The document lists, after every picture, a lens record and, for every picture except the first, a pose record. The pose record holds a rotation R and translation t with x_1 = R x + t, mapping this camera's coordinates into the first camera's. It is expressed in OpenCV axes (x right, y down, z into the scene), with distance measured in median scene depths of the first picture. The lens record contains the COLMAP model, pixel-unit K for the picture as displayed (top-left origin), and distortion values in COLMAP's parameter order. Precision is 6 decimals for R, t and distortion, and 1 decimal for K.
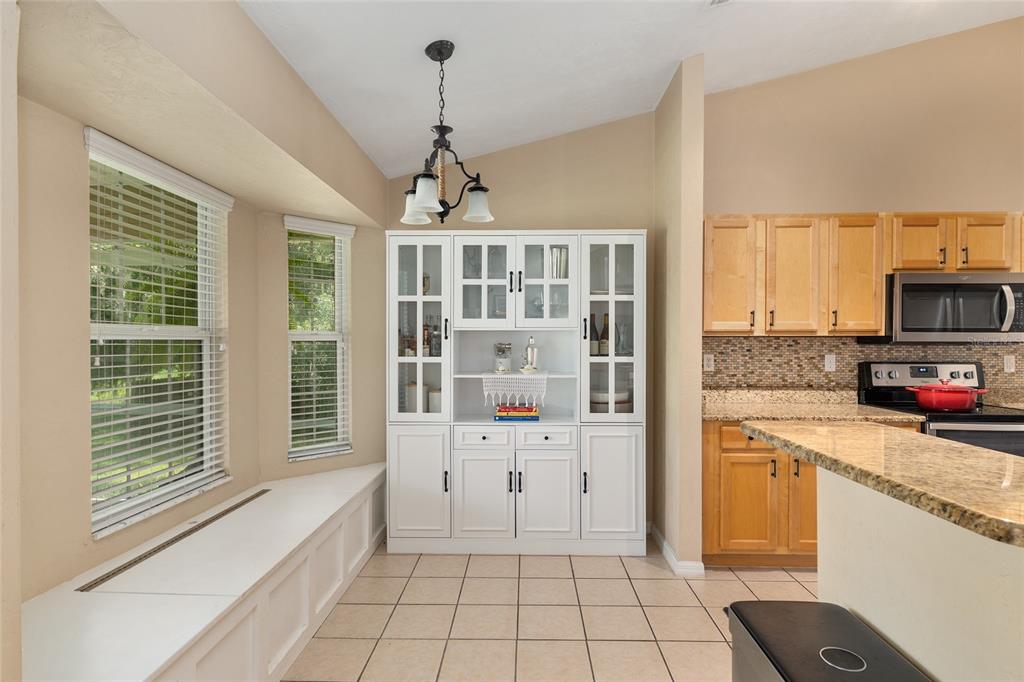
lens RADIAL K [[518.2, 0, 512.0], [0, 518.2, 341.0], [0, 0, 1]] dist [0.003508, 0.000146]
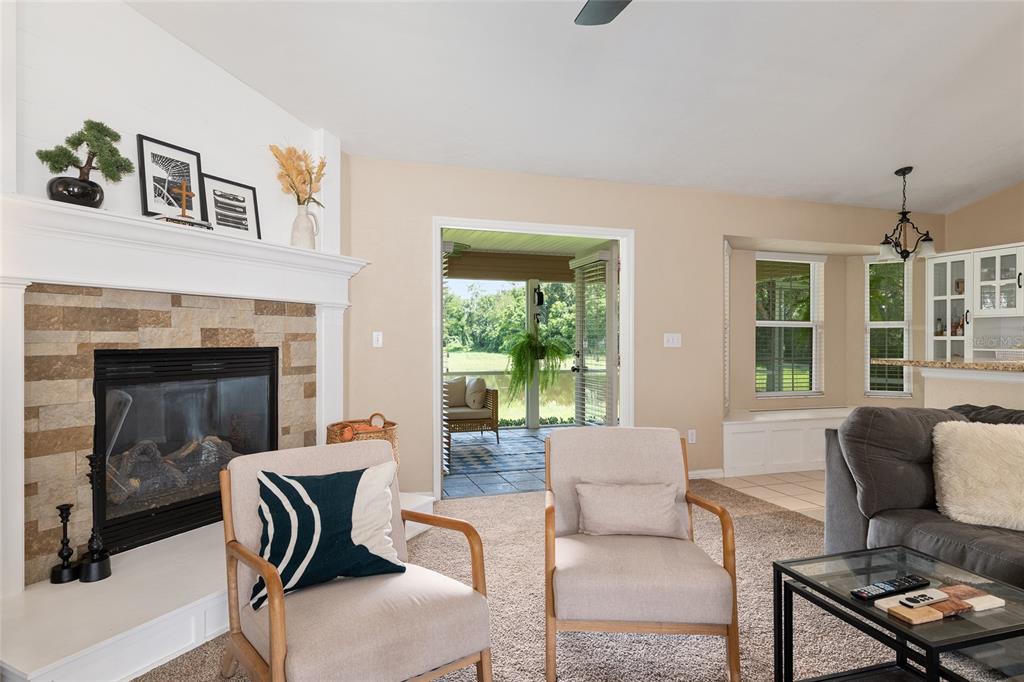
lens RADIAL K [[561.9, 0, 507.0], [0, 561.9, 343.8], [0, 0, 1]] dist [-0.002645, -0.000631]
pose [[0.312910, 0.009344, -0.949737, 0.961472], [0.008542, 0.999883, 0.012651, 0.020296], [0.949744, -0.012072, 0.312794, -0.717604]]
